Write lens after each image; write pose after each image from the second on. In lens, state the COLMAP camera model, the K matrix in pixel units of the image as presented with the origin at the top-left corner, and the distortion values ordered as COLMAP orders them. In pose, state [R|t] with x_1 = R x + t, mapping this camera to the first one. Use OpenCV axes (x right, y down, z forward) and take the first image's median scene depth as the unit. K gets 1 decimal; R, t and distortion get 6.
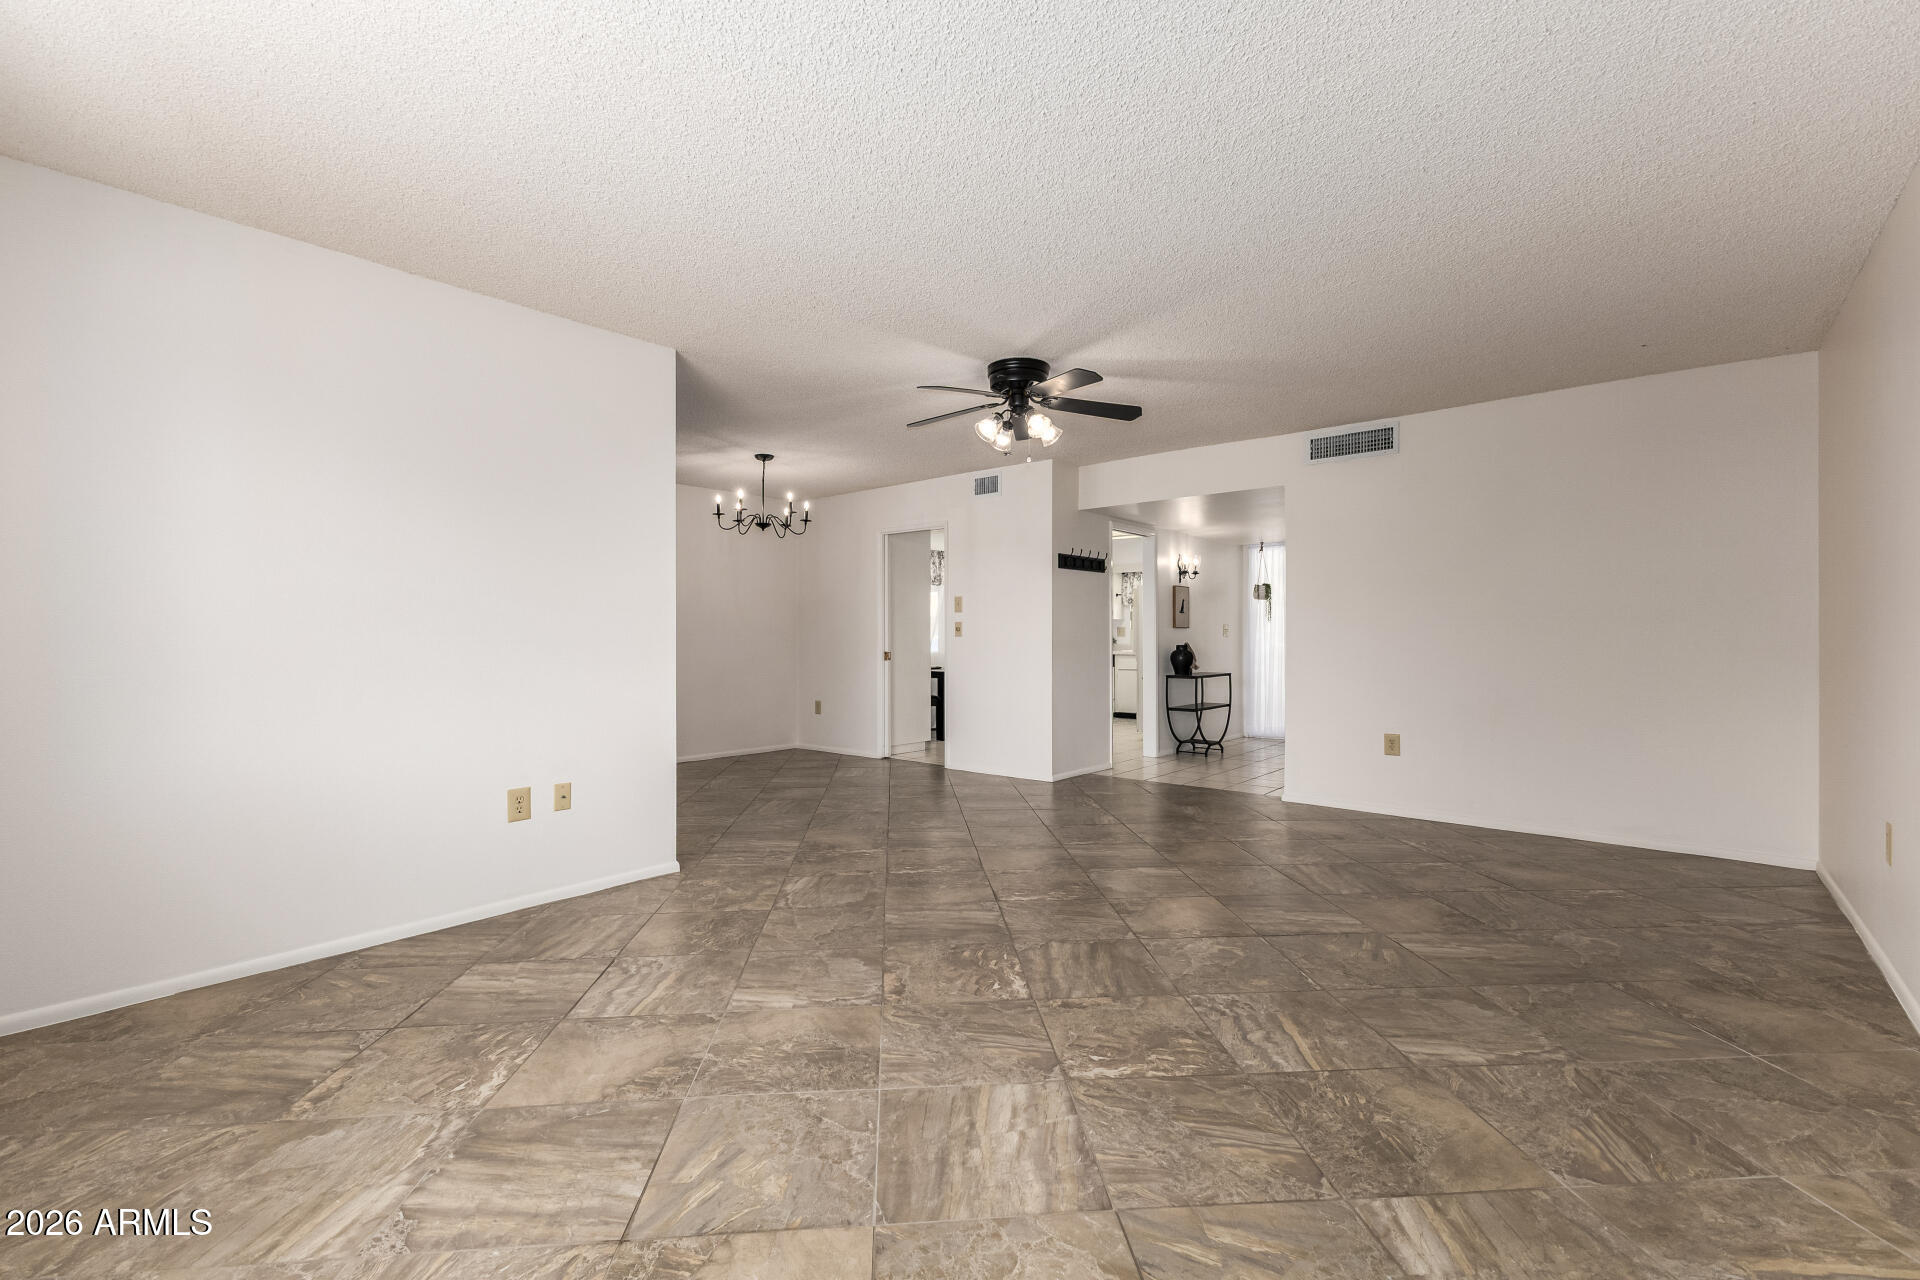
lens RADIAL K [[840.6, 0, 972.9], [0, 840.6, 635.0], [0, 0, 1]] dist [0.012844, -0.001619]
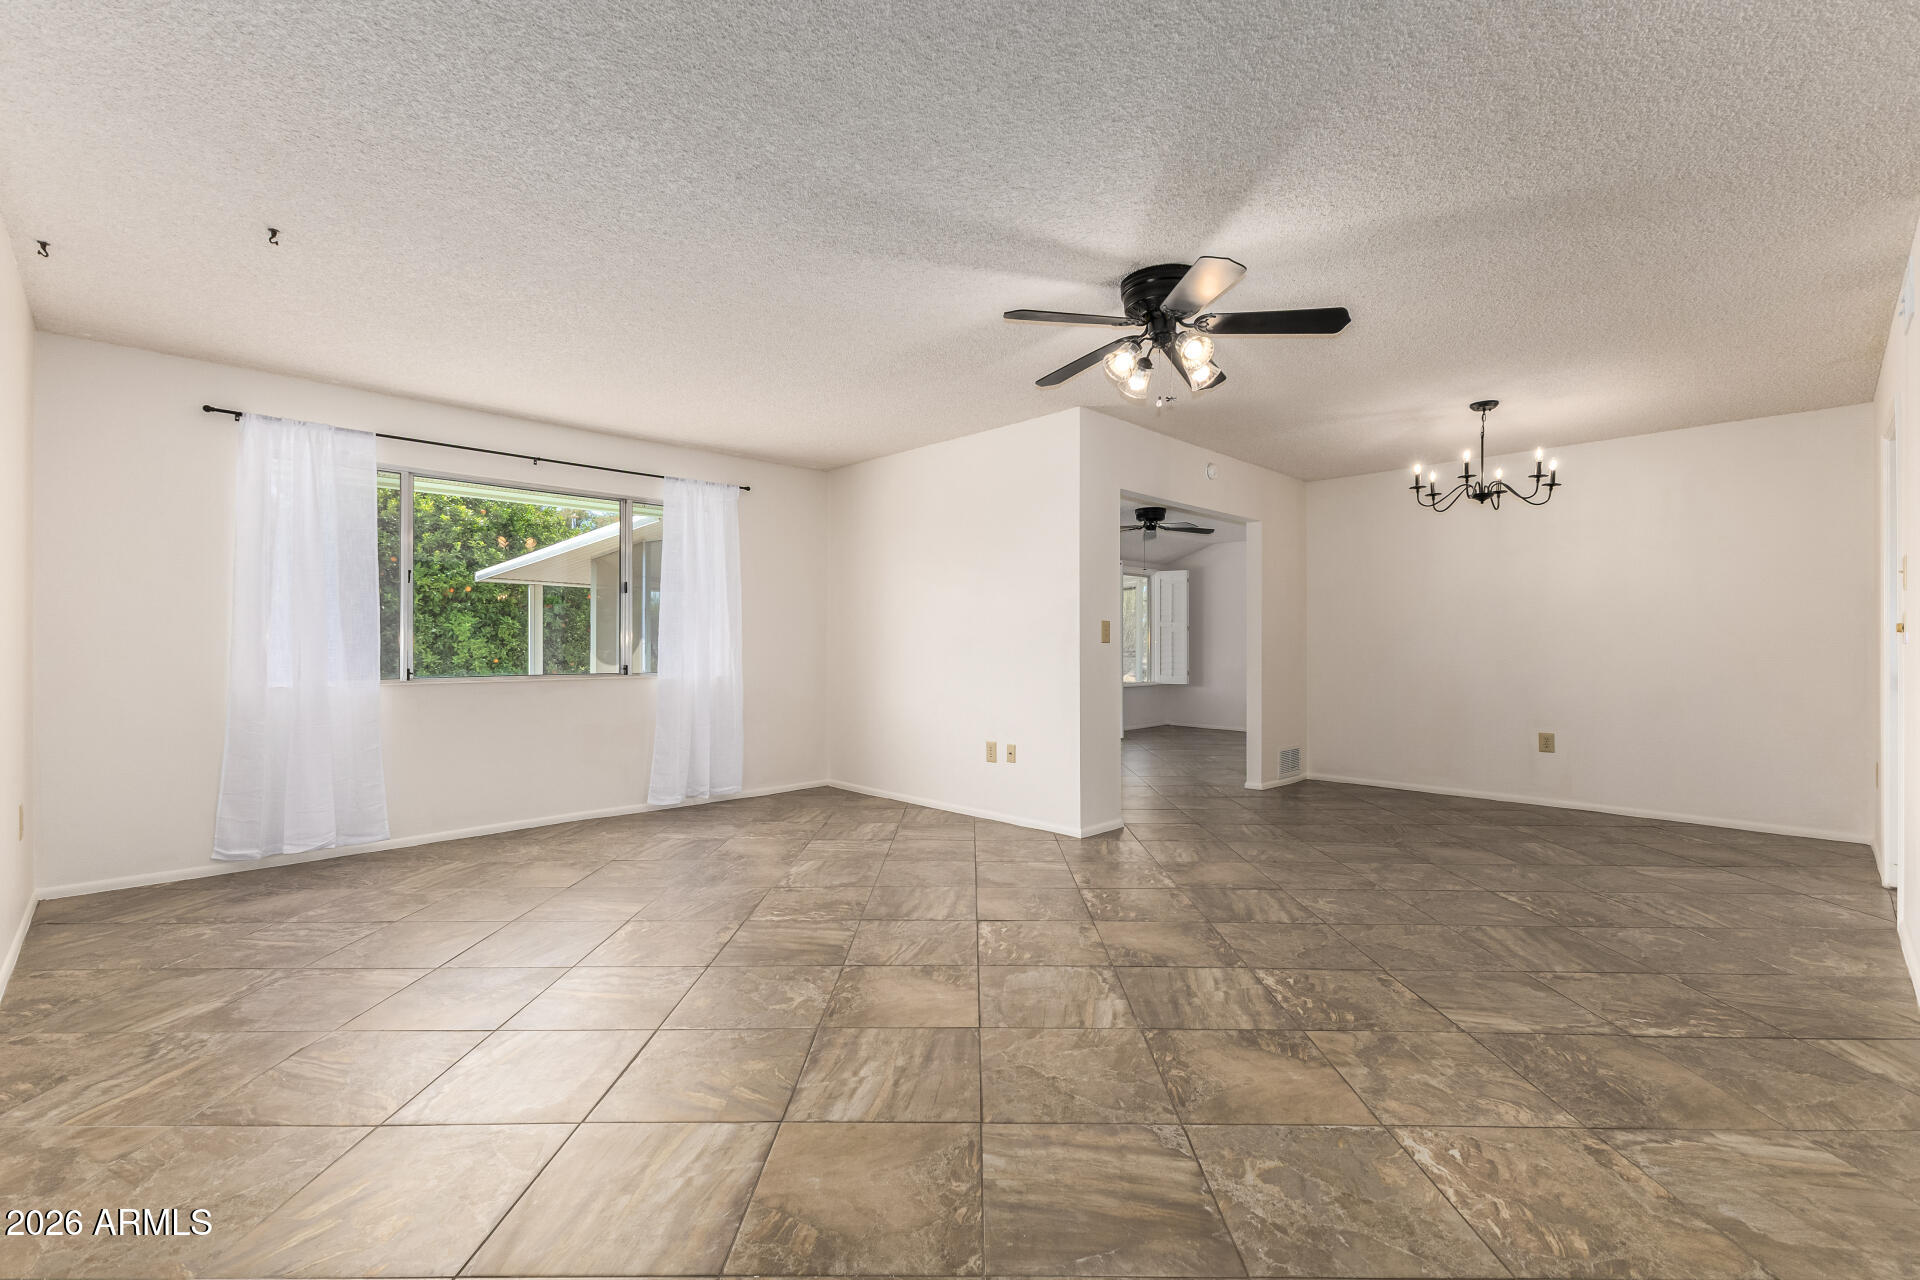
lens RADIAL K [[840.6, 0, 966.7], [0, 840.6, 644.9], [0, 0, 1]] dist [0.012844, -0.001619]
pose [[-0.101373, 0.003616, -0.994842, 1.100863], [0.000808, 0.999993, 0.003552, -0.001585], [0.994848, -0.000443, -0.101375, 1.212635]]
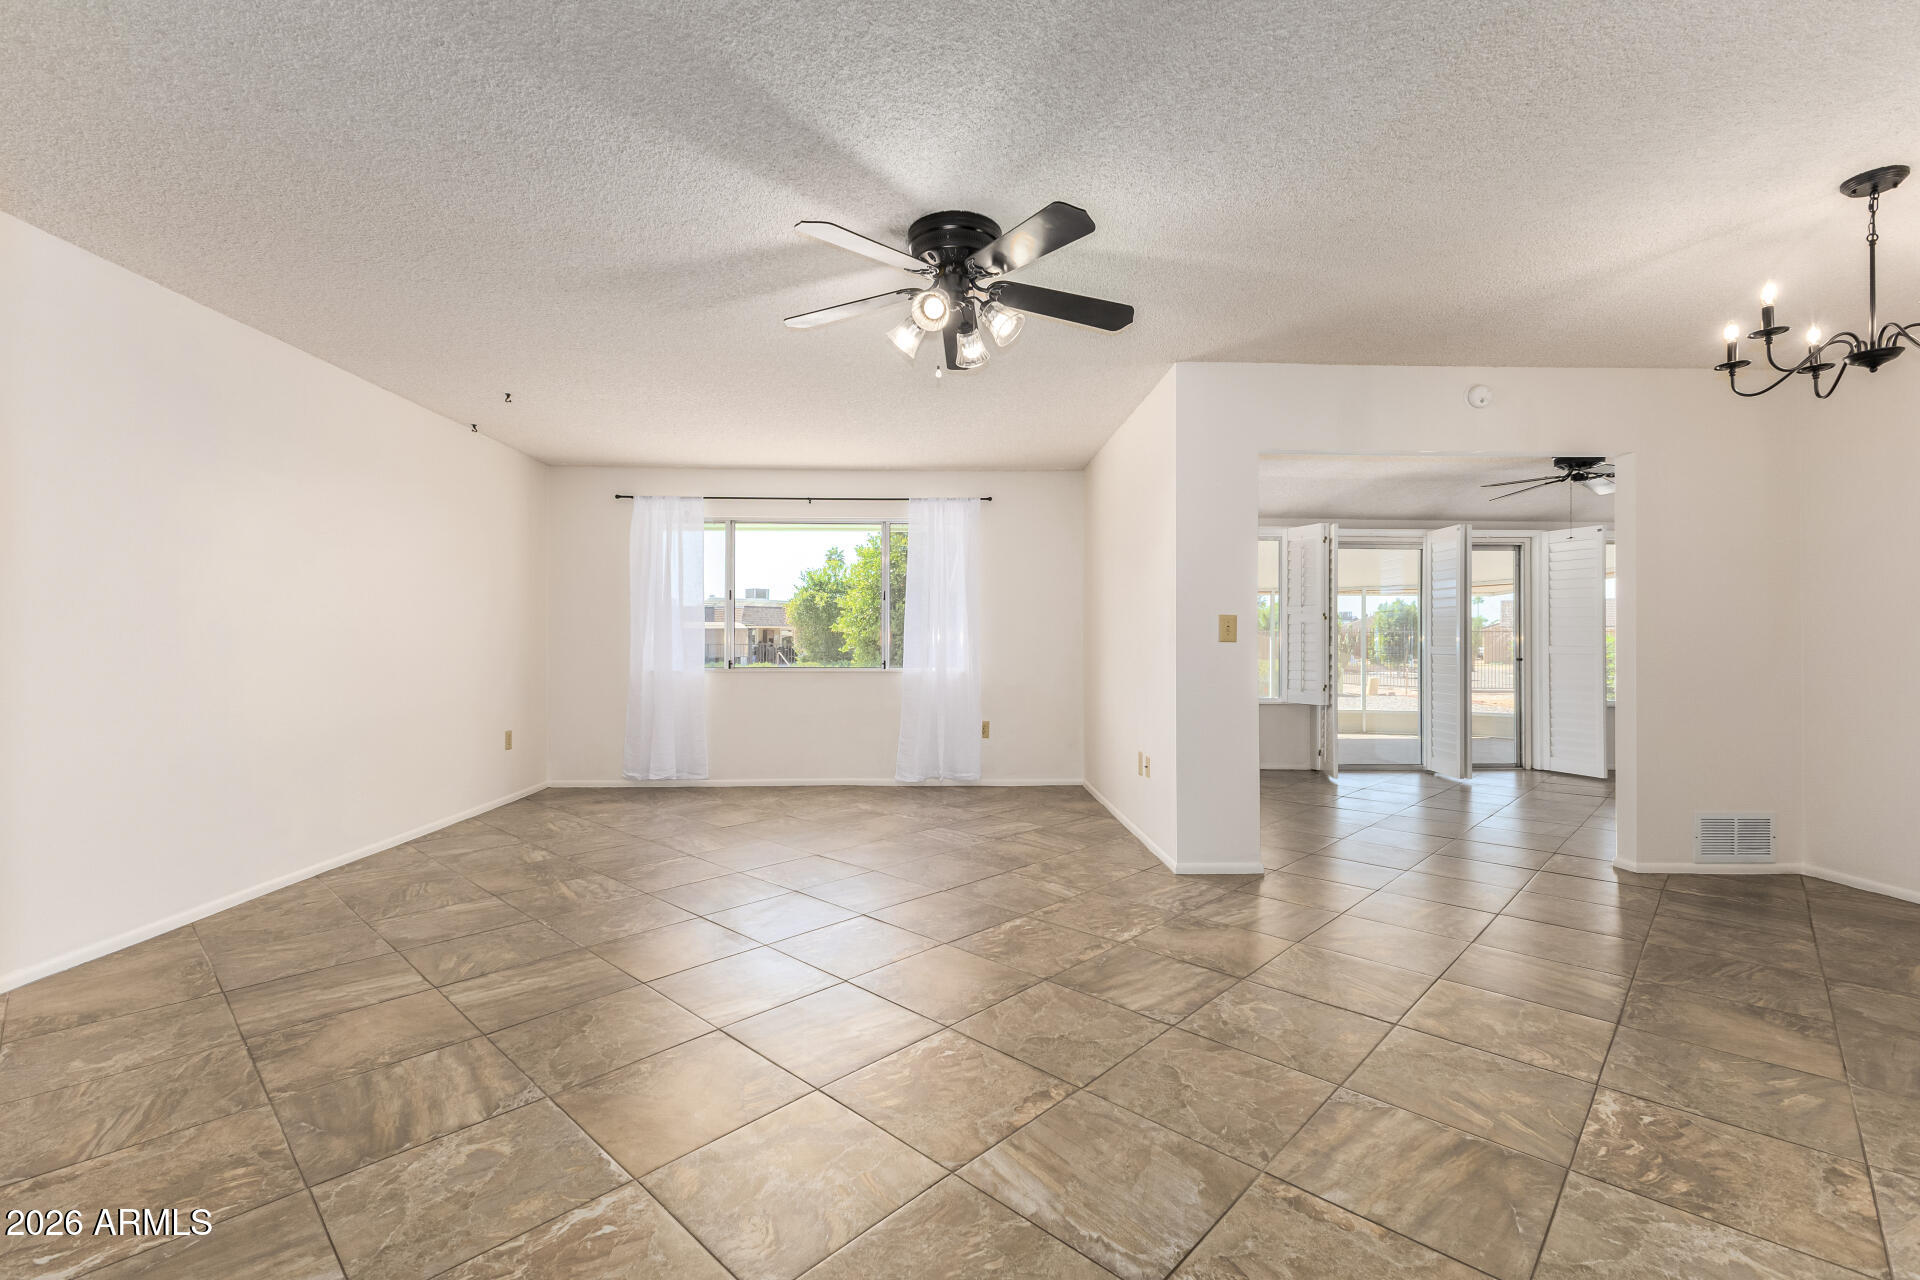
lens RADIAL K [[840.6, 0, 962.0], [0, 840.6, 639.3], [0, 0, 1]] dist [0.012844, -0.001619]
pose [[-0.756513, -0.002292, -0.653975, 0.648733], [0.000031, 0.999994, -0.003539, 0.000569], [0.653979, -0.002698, -0.756508, 2.026843]]
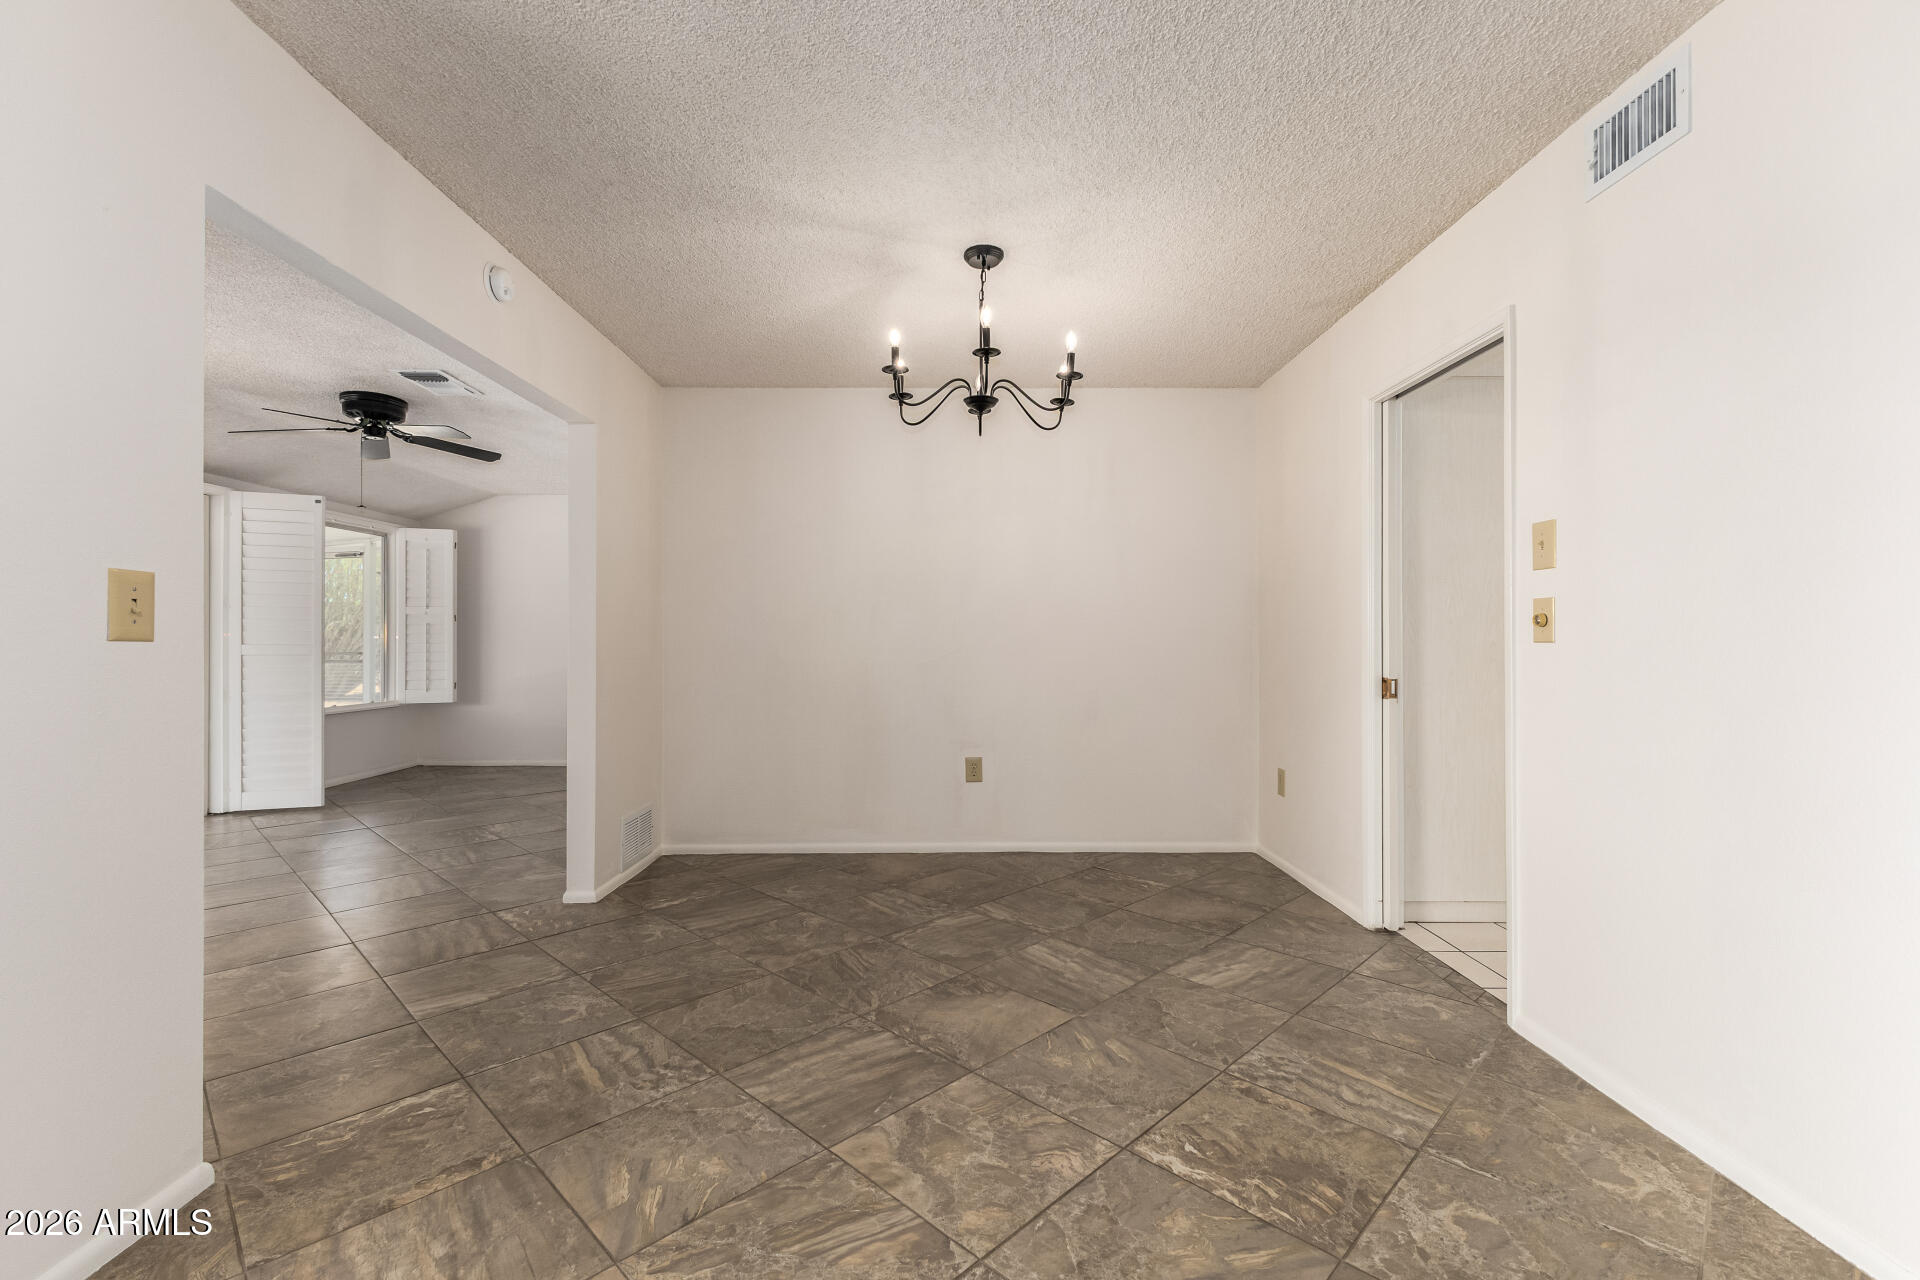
lens RADIAL K [[840.6, 0, 956.5], [0, 840.6, 630.4], [0, 0, 1]] dist [0.012844, -0.001619]
pose [[0.633705, -0.007316, -0.773540, 0.196747], [0.000673, 0.999960, -0.008906, -0.001119], [0.773575, 0.005123, 0.633684, 1.369518]]
